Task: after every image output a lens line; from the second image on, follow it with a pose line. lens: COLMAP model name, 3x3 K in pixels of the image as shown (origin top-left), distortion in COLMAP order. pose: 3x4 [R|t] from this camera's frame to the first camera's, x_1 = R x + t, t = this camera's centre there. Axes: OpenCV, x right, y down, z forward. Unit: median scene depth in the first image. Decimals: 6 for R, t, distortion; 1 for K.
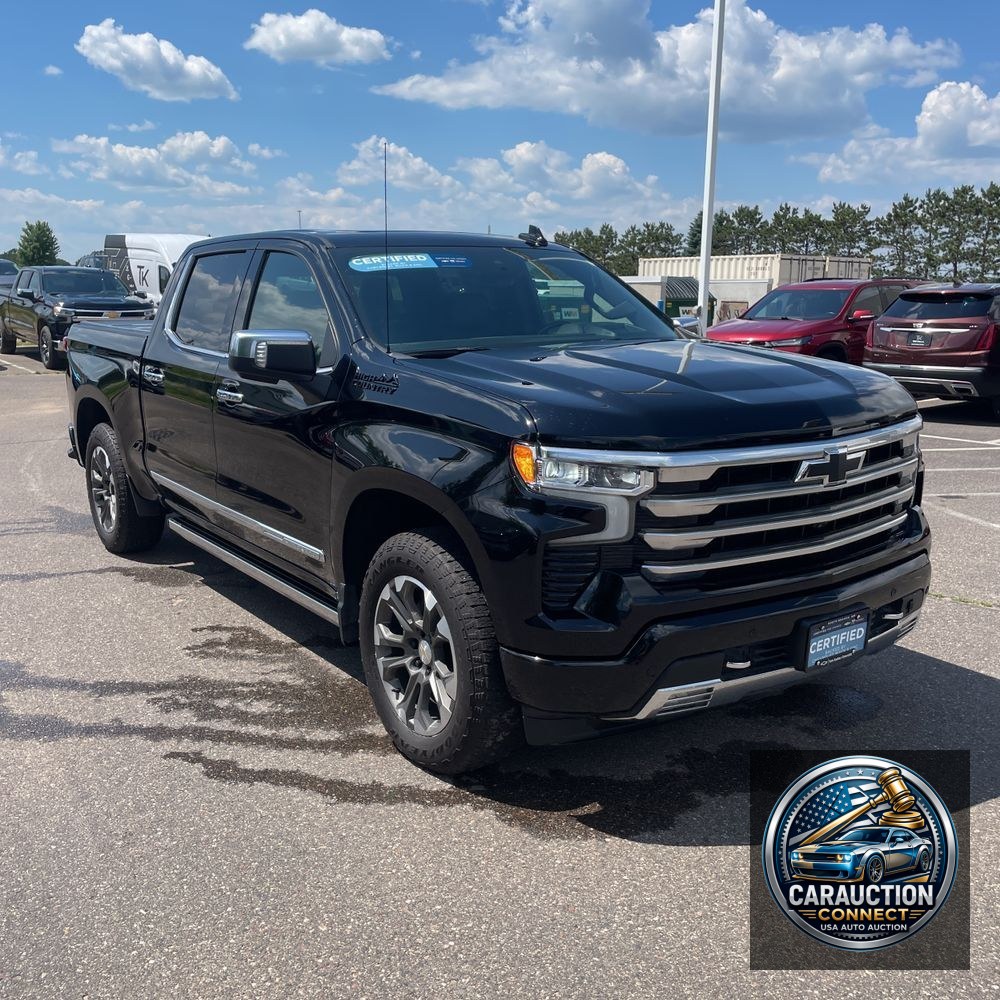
lens RADIAL K [[1010.7, 0, 500.0], [0, 1010.7, 500.0], [0, 0, 1]] dist [0.080571, -0.115105]
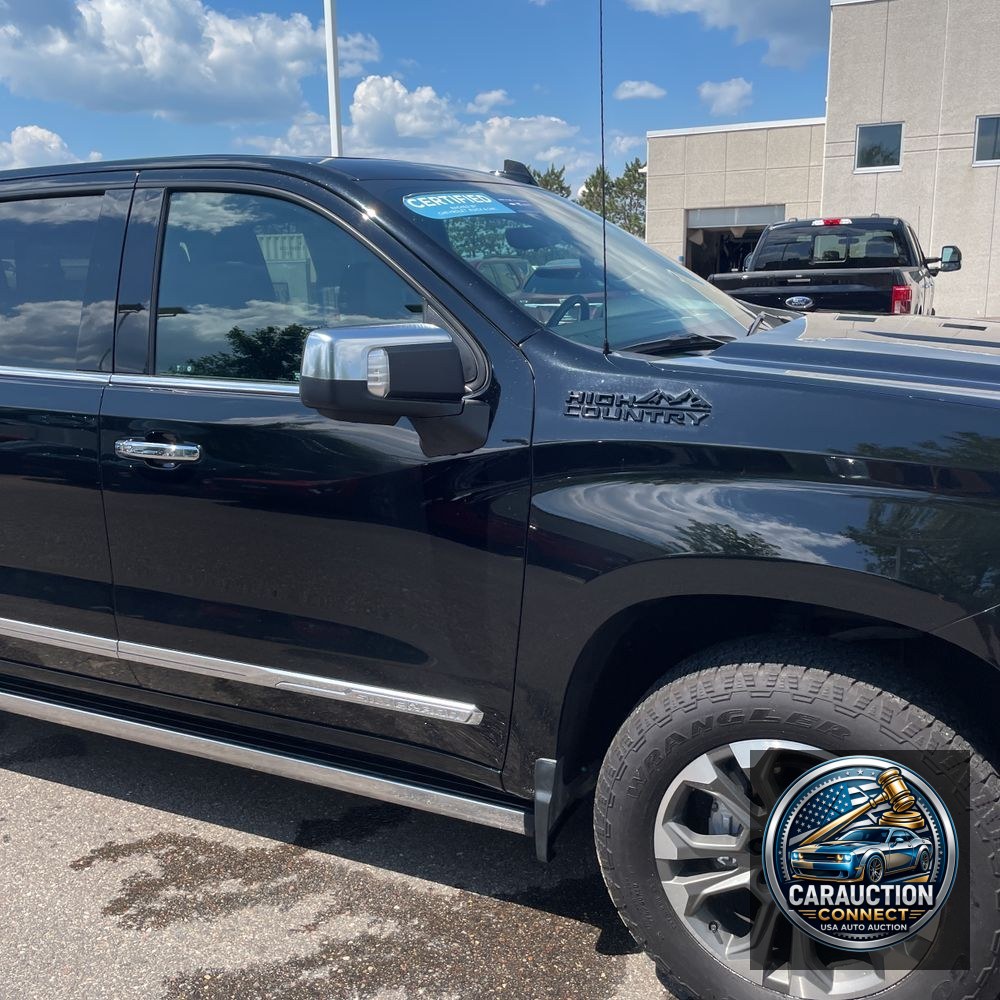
lens RADIAL K [[1010.7, 0, 500.0], [0, 1010.7, 500.0], [0, 0, 1]] dist [0.080571, -0.115105]
pose [[0.879543, -0.127583, 0.458396, -0.369669], [0.120134, 0.991714, 0.045512, -0.081631], [-0.460404, 0.015039, 0.887582, 0.431383]]
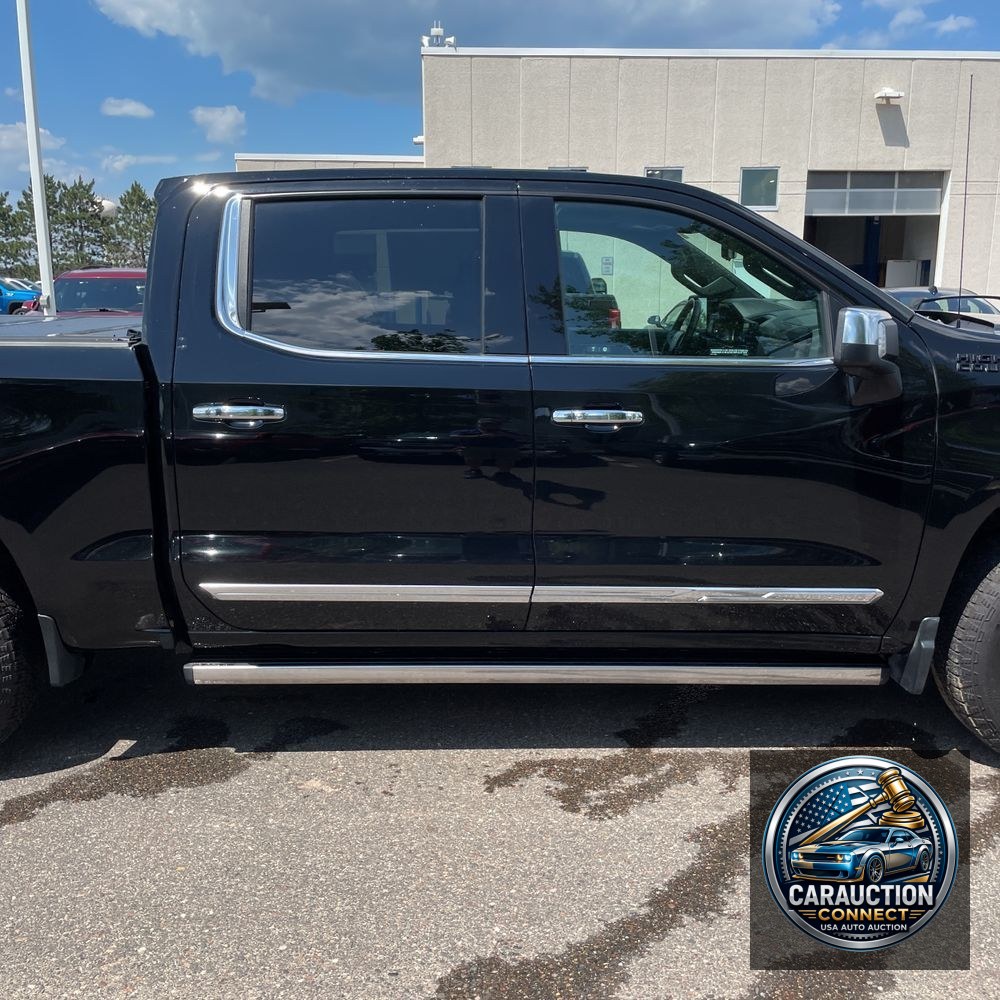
lens RADIAL K [[1010.7, 0, 500.0], [0, 1010.7, 500.0], [0, 0, 1]] dist [0.080571, -0.115105]
pose [[0.585248, -0.166978, 0.793475, -0.866591], [0.163752, 0.982743, 0.086028, -0.120987], [-0.794148, 0.079585, 0.602491, 0.672056]]
